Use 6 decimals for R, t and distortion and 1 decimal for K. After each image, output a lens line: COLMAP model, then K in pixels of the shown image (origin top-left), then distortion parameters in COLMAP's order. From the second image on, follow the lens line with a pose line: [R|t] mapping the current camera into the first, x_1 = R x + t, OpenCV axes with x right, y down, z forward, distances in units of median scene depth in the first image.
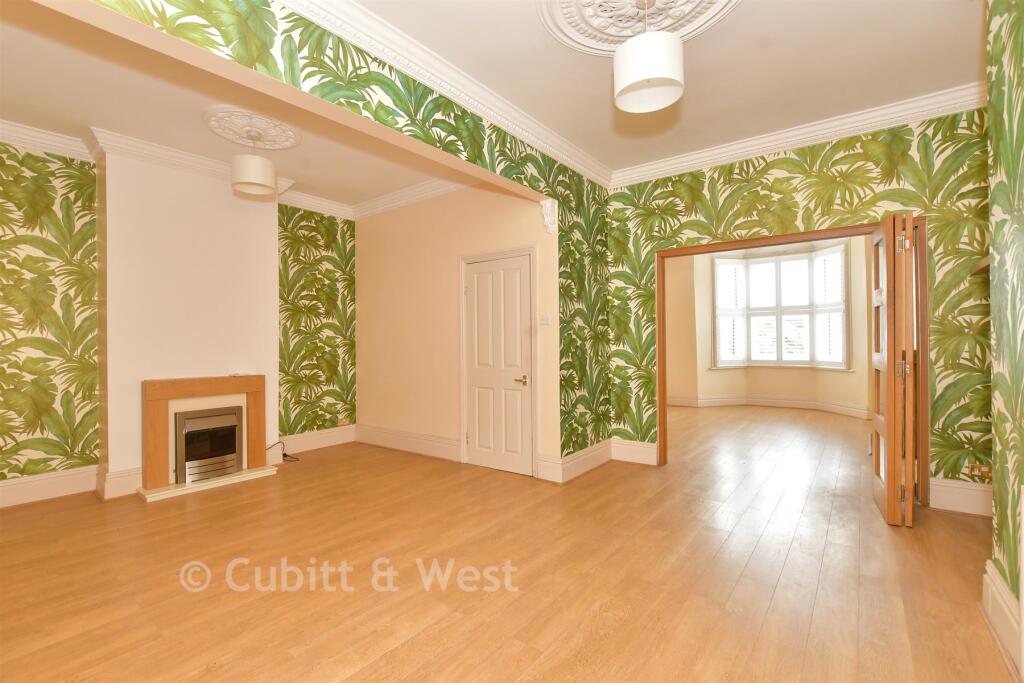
lens RADIAL K [[451.9, 0, 512.0], [0, 451.9, 341.5], [0, 0, 1]] dist [-0.016969, 0.000298]
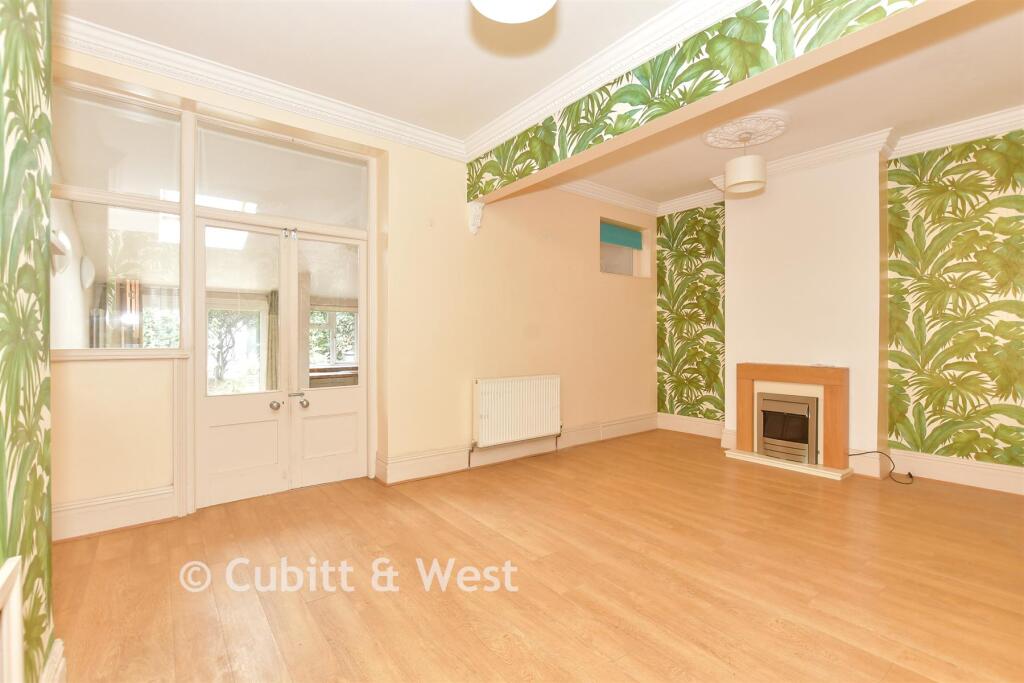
lens RADIAL K [[444.7, 0, 509.8], [0, 444.7, 347.1], [0, 0, 1]] dist [-0.016759, 0.001154]
pose [[-0.235011, 0.025577, -0.971656, 0.834577], [-0.001813, 0.999640, 0.026753, 0.008982], [0.971991, 0.008048, -0.234880, 0.986909]]
